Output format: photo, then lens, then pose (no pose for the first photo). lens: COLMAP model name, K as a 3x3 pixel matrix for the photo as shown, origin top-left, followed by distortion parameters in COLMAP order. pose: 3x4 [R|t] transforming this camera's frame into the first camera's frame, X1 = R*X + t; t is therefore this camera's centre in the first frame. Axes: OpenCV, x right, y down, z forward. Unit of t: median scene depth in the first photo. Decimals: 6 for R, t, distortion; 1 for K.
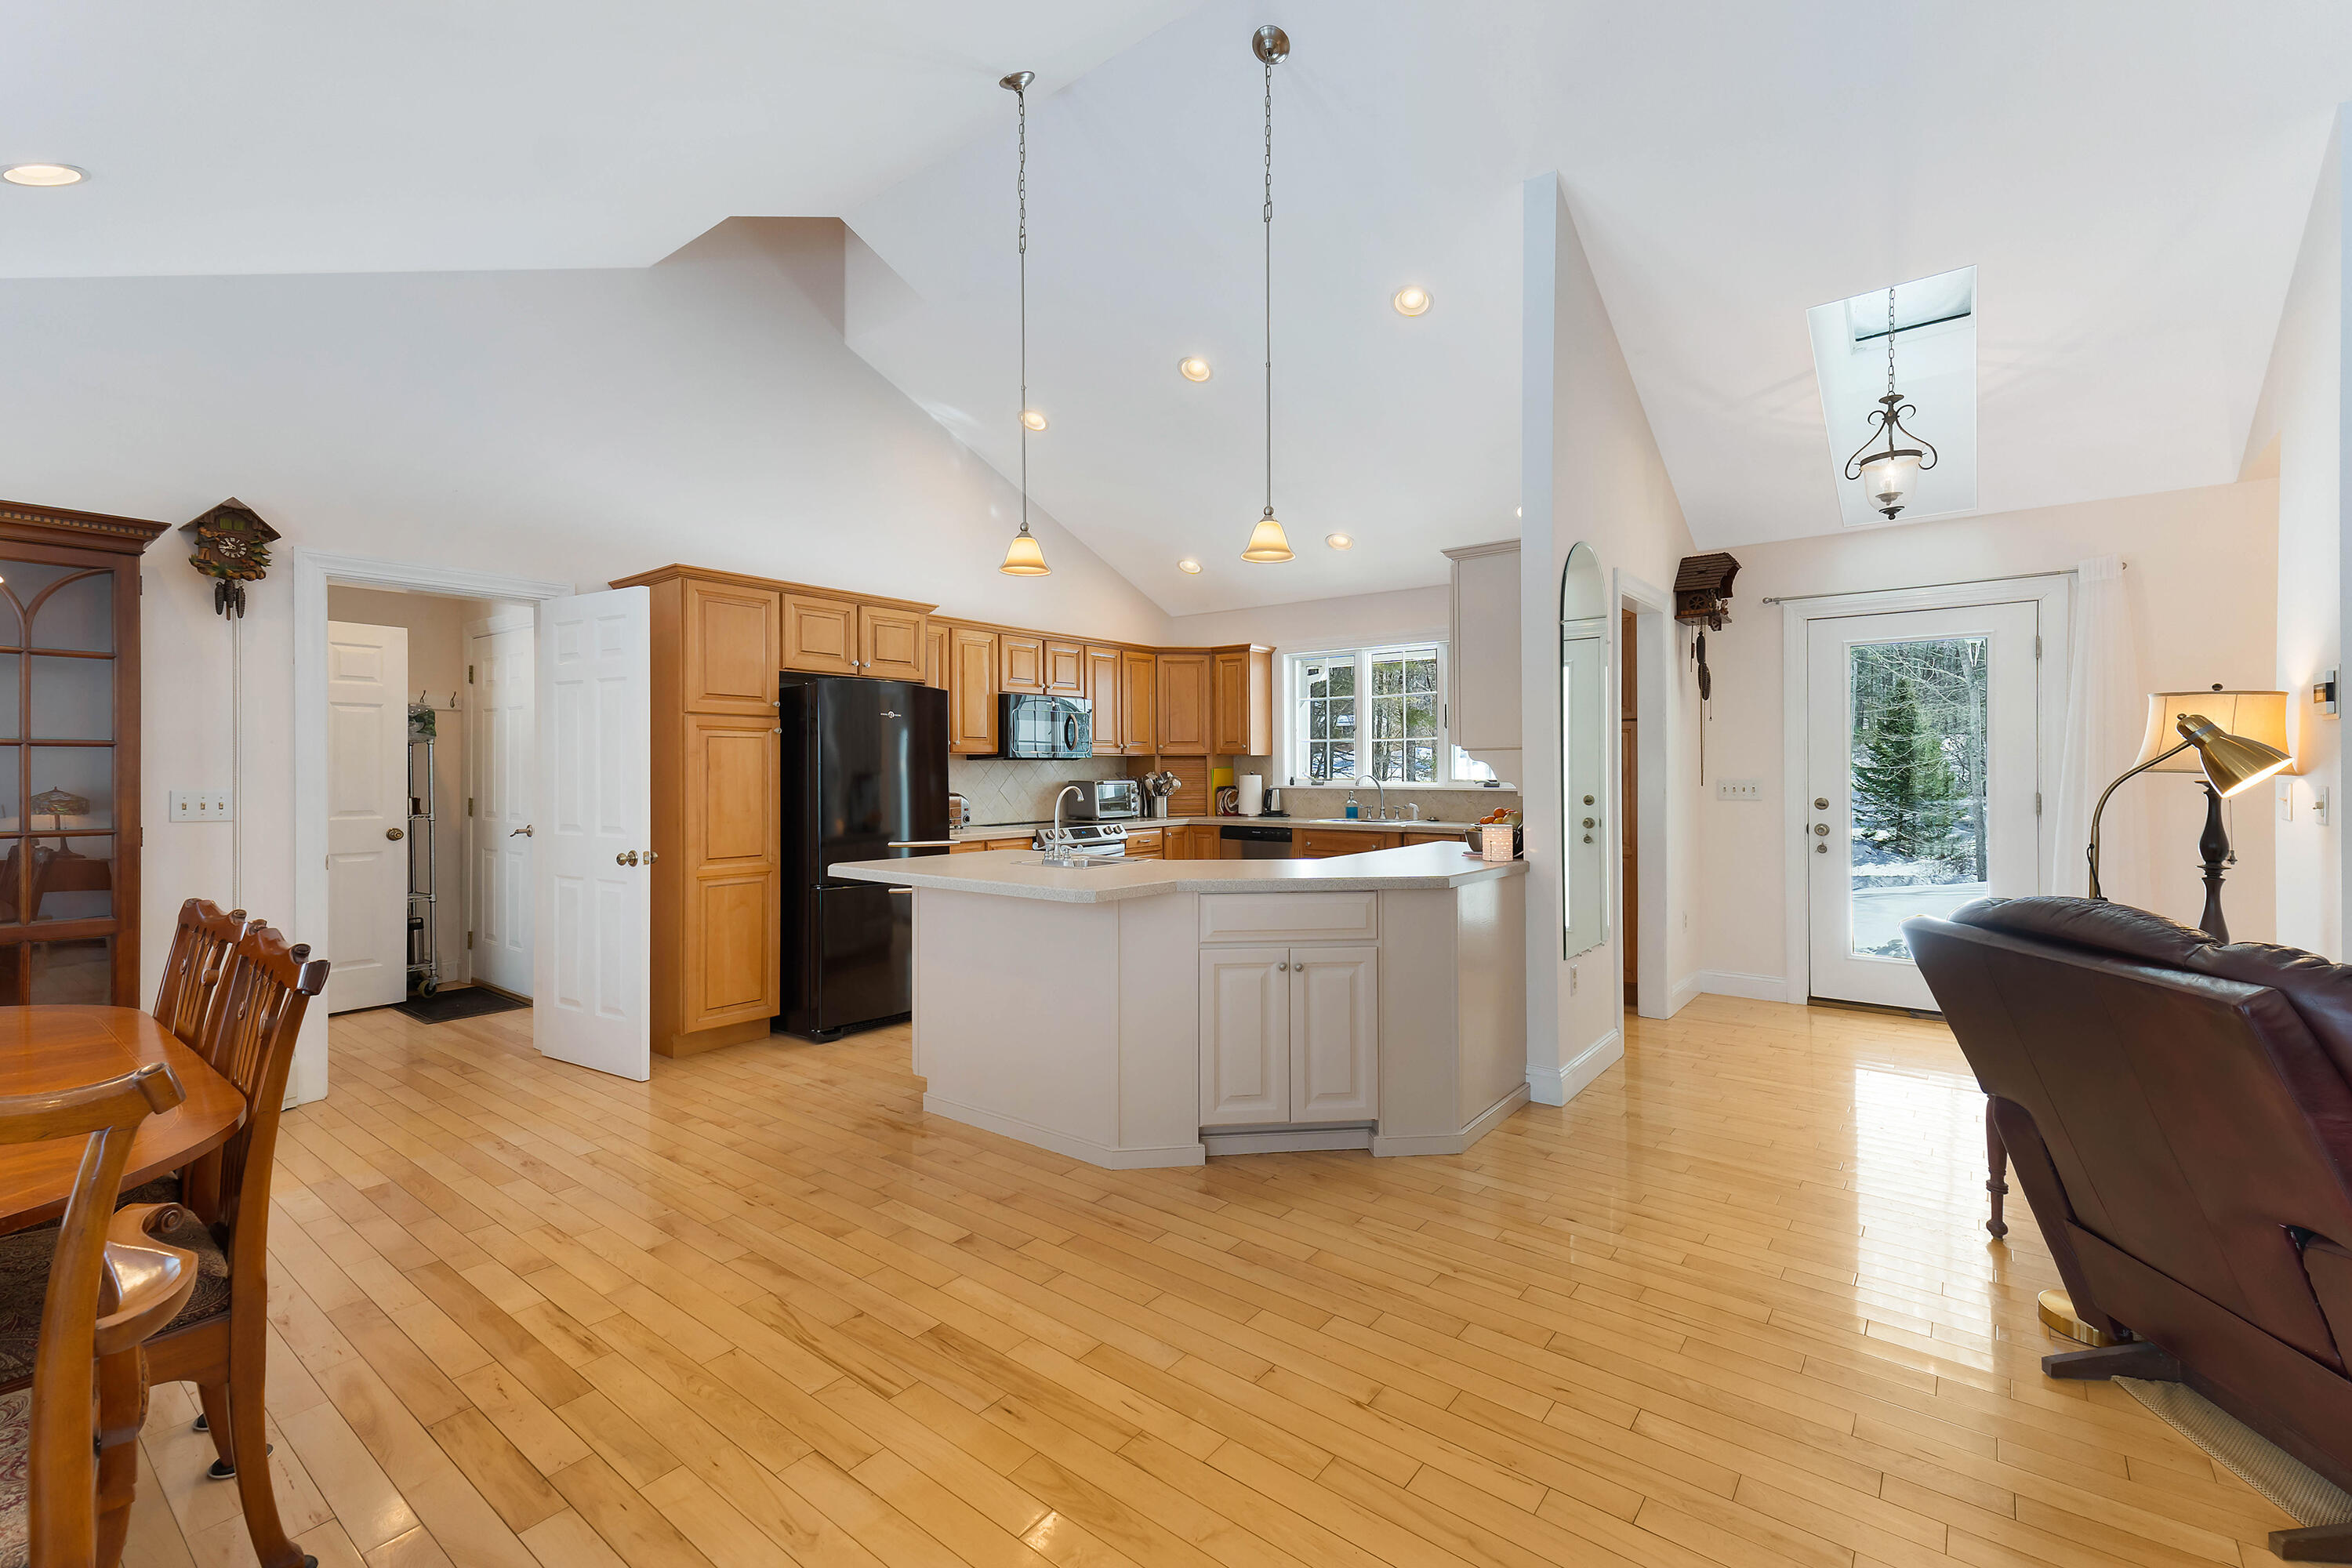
lens RADIAL K [[999.9, 0, 1182.1], [0, 999.9, 780.8], [0, 0, 1]] dist [0.034402, -0.000544]
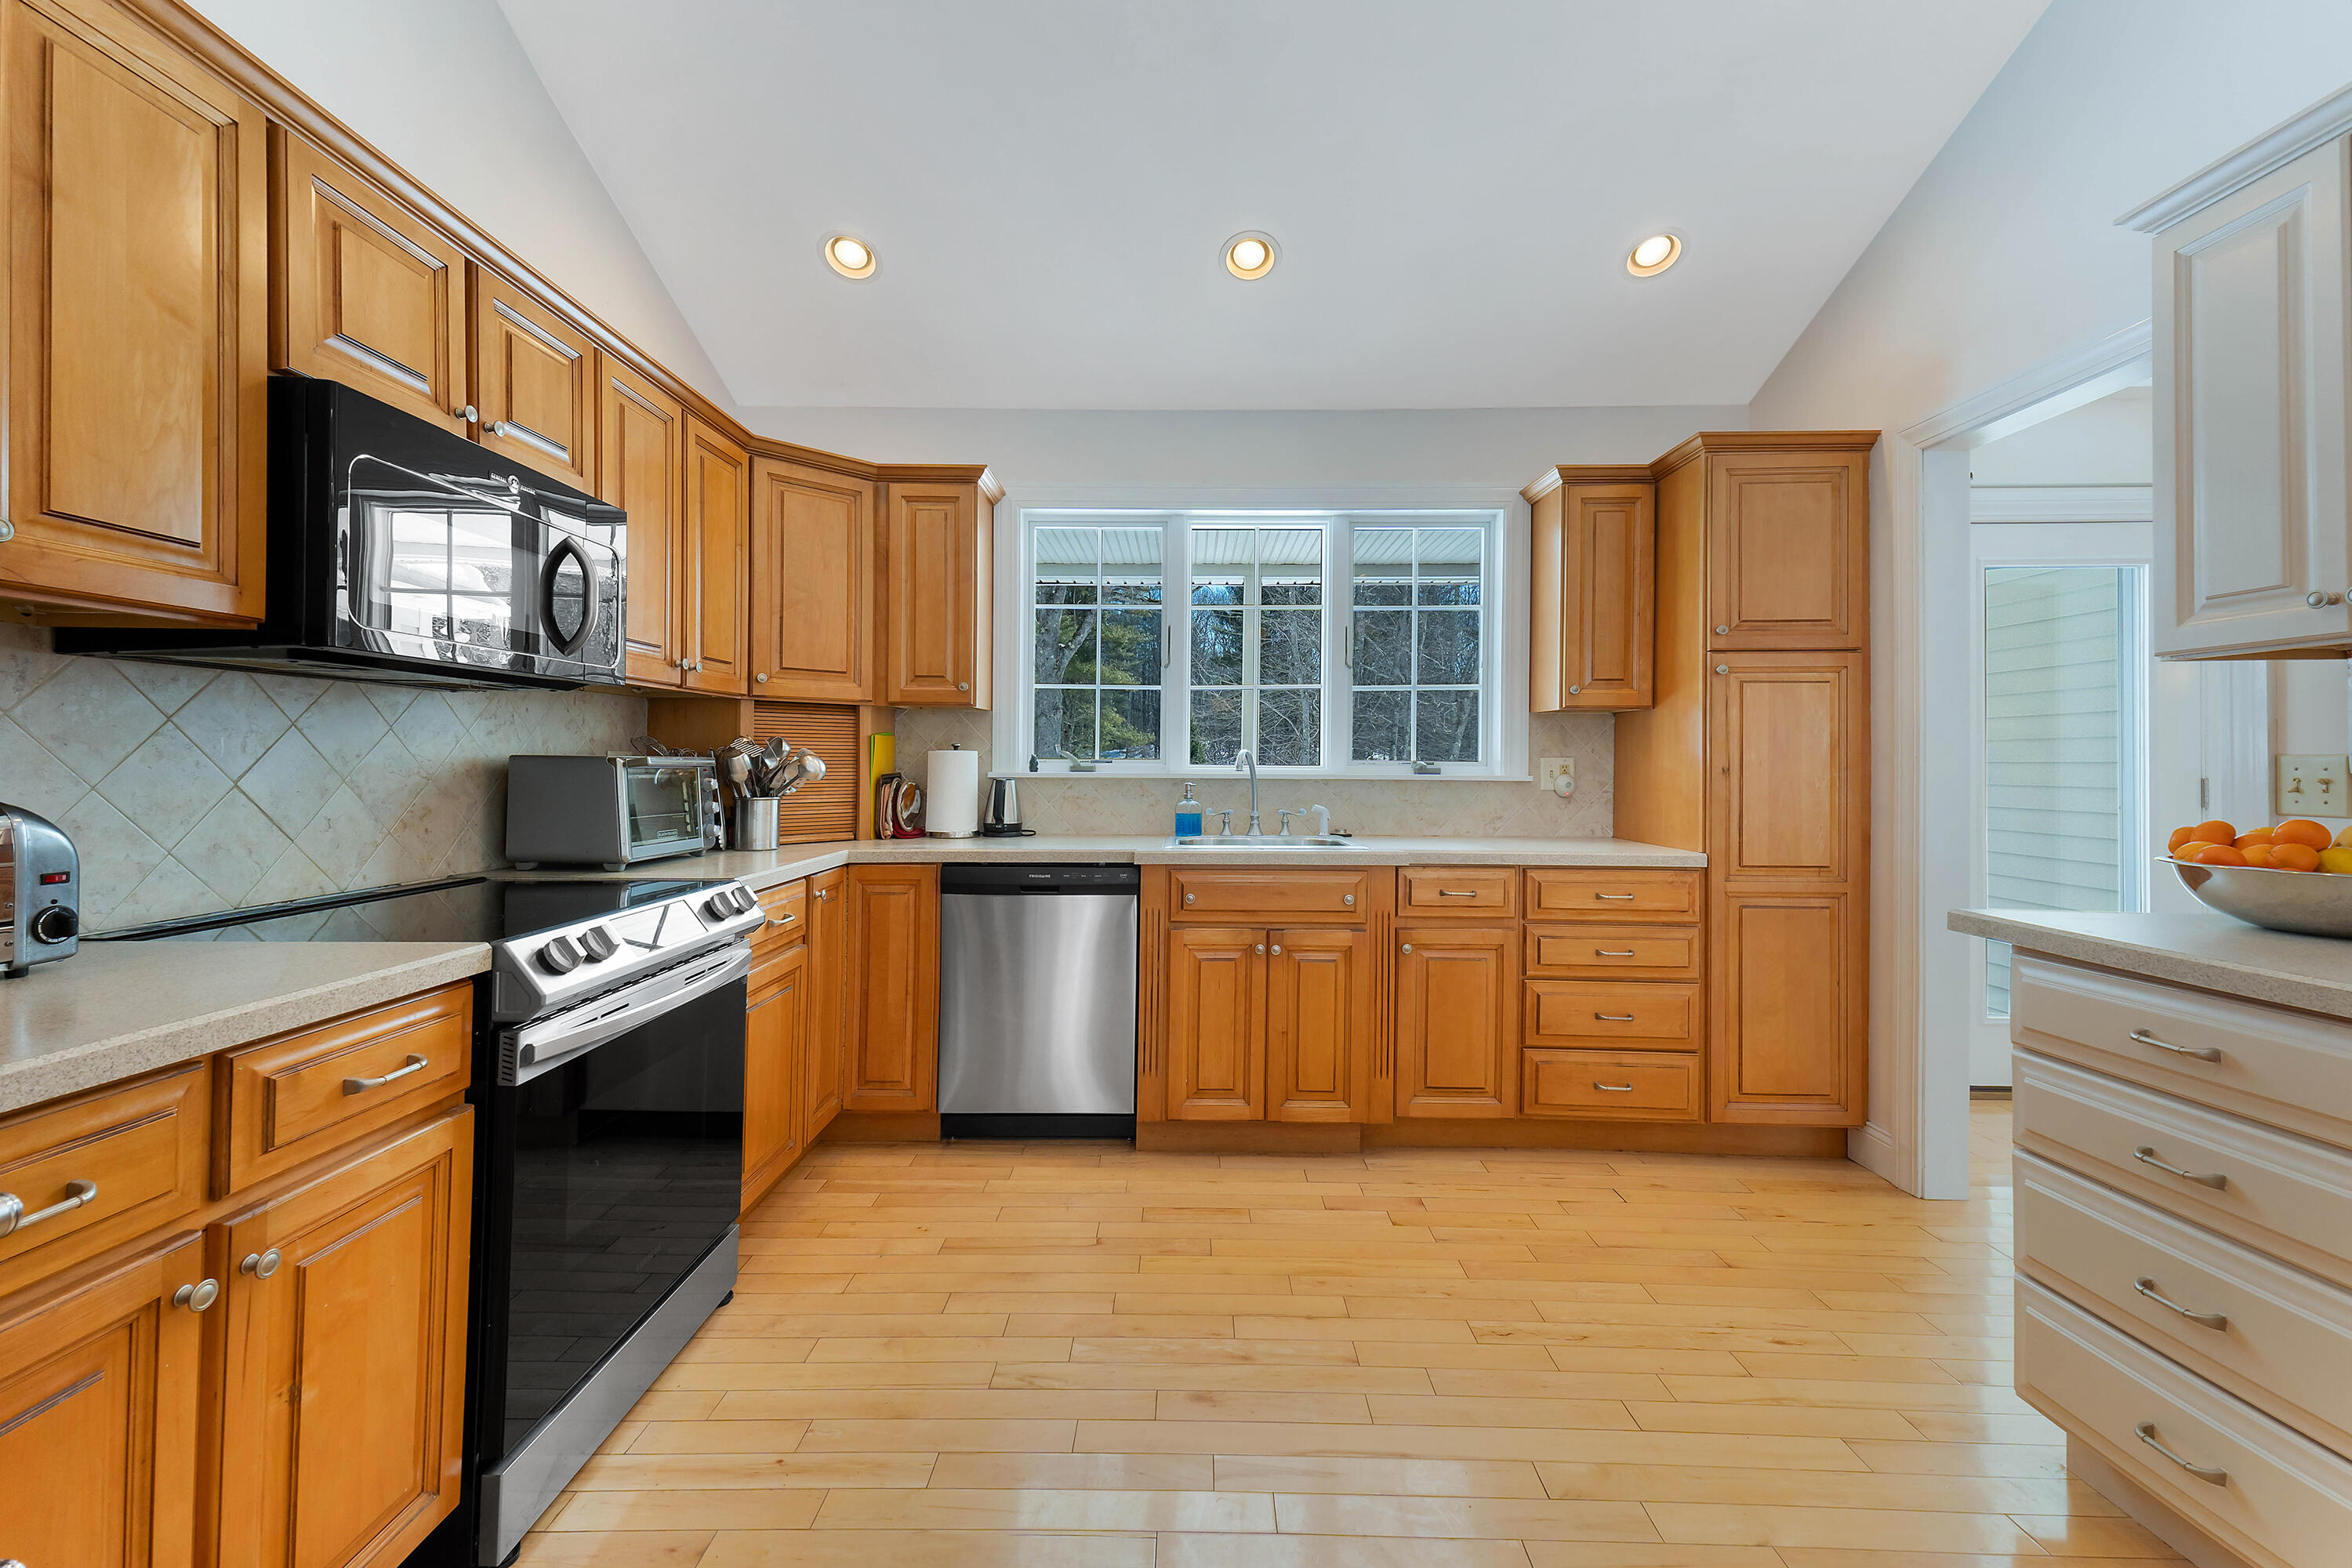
lens RADIAL K [[963.8, 0, 1184.0], [0, 963.8, 766.1], [0, 0, 1]] dist [0.021373, 0.000246]
pose [[0.785375, 0.007581, 0.618974, -0.179284], [-0.002428, 0.999955, -0.009167, 0.007792], [-0.619016, 0.005697, 0.785358, 0.782945]]
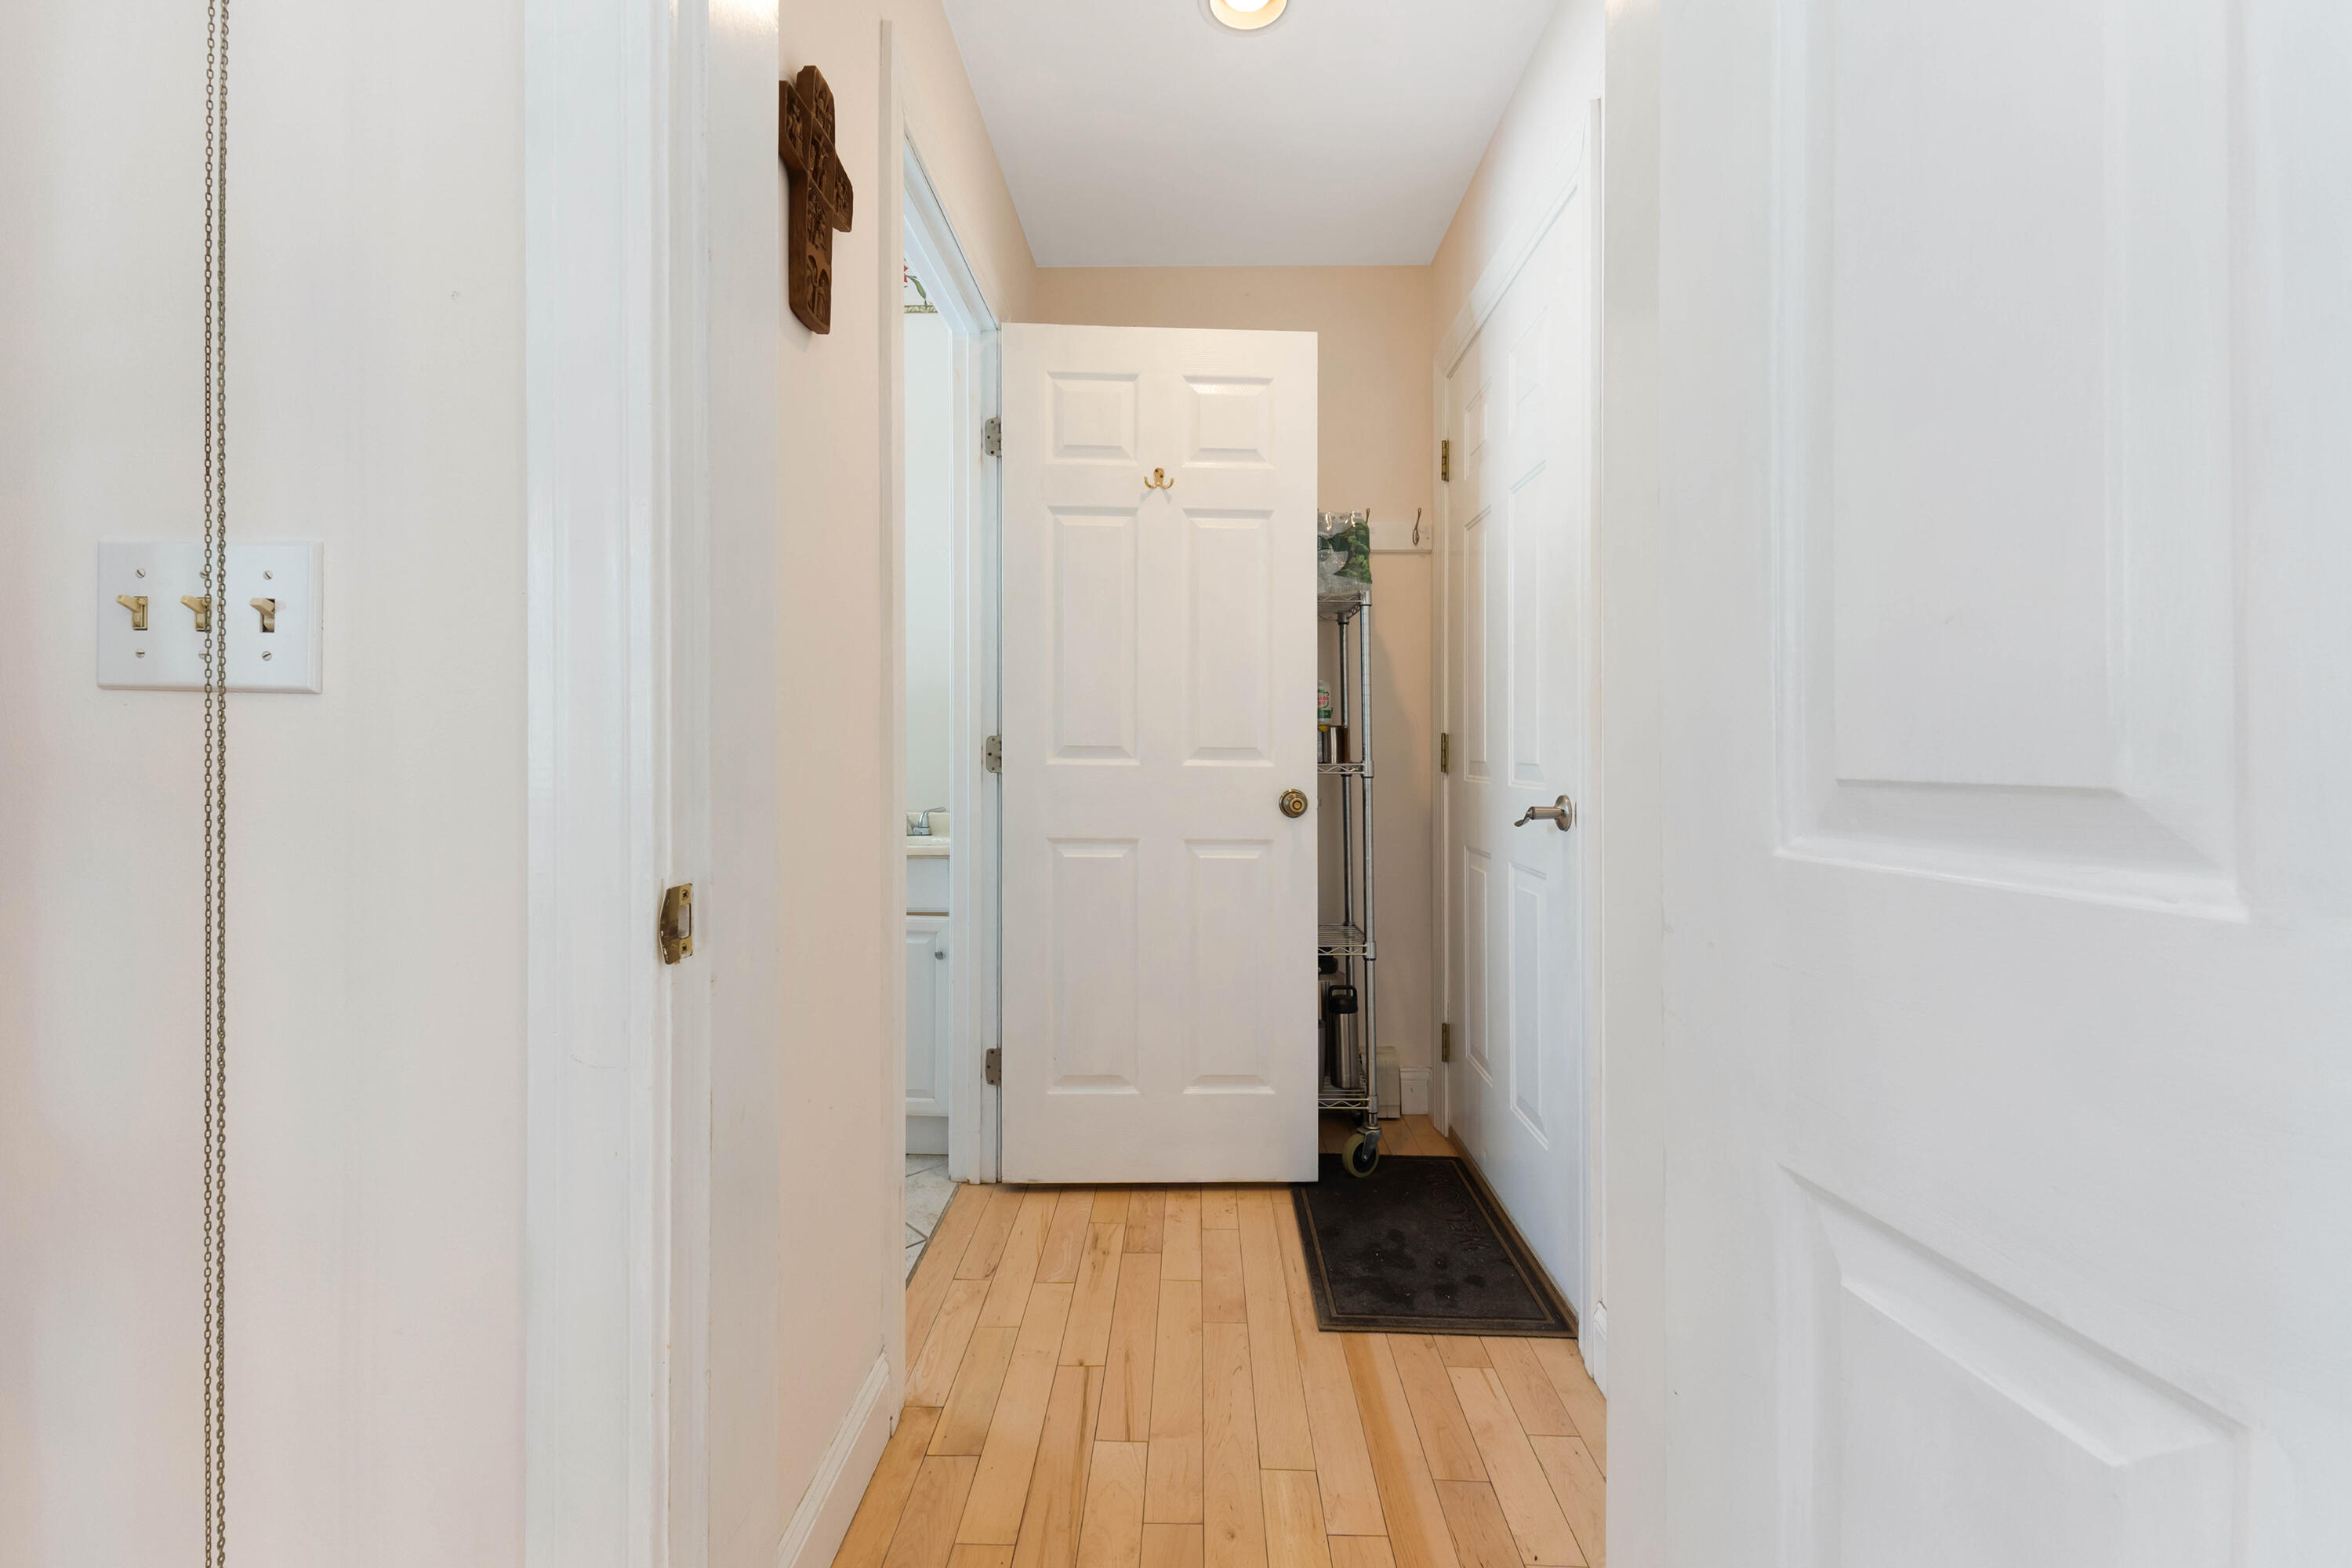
lens RADIAL K [[963.8, 0, 1167.7], [0, 963.8, 759.1], [0, 0, 1]] dist [0.021373, 0.000246]
pose [[0.582175, -0.004421, -0.813052, -0.494442], [-0.006020, 0.999934, -0.009748, 0.040063], [0.813042, 0.010570, 0.582110, 0.761236]]
